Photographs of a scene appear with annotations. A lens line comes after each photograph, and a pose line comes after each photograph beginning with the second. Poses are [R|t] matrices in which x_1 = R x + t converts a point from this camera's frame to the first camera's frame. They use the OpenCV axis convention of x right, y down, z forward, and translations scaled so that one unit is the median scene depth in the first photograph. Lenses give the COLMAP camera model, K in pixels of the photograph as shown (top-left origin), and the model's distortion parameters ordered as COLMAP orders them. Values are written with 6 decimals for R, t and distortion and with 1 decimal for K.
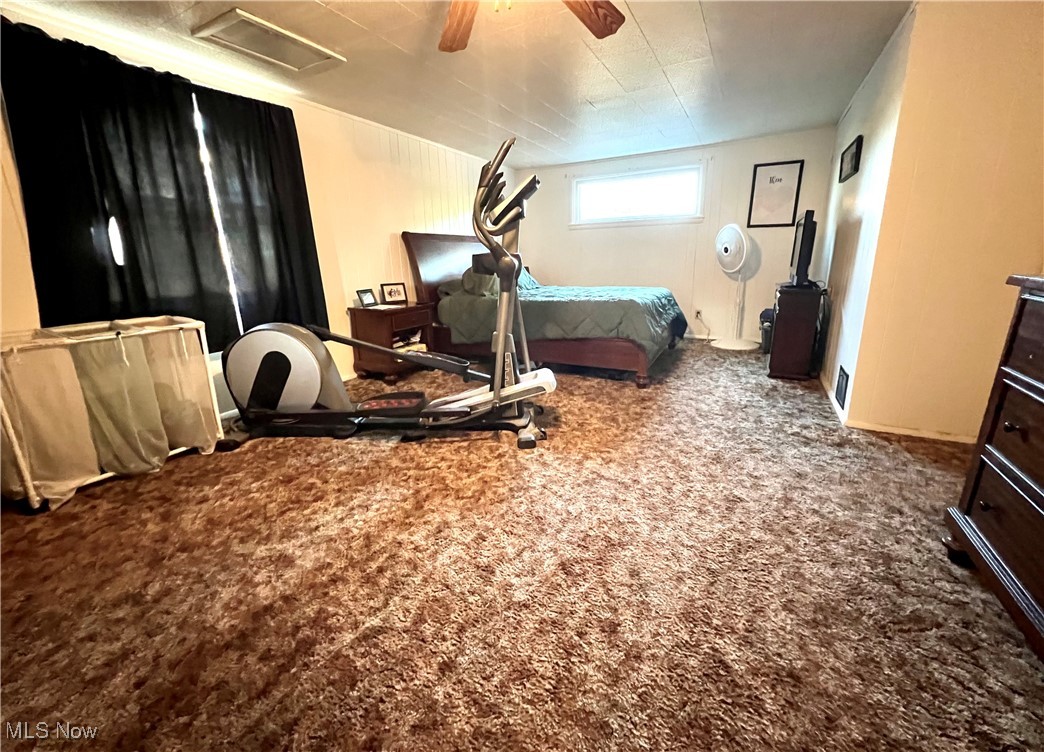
lens RADIAL K [[413.6, 0, 519.2], [0, 413.6, 367.1], [0, 0, 1]] dist [-0.001592, -0.000267]
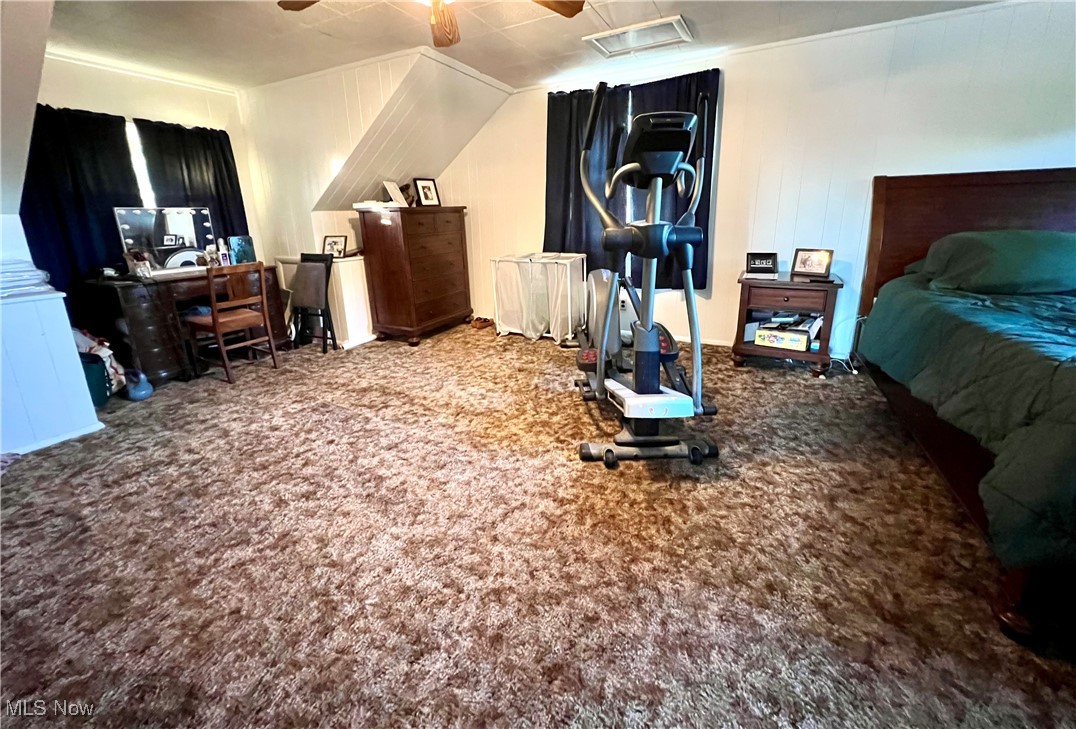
lens RADIAL K [[430.5, 0, 538.4], [0, 430.5, 328.3], [0, 0, 1]] dist [-0.001761, 0.000437]
pose [[0.027949, 0.276503, -0.960607, 0.940857], [-0.236419, 0.935546, 0.262411, -0.305705], [0.971249, 0.219771, 0.091518, 0.938565]]
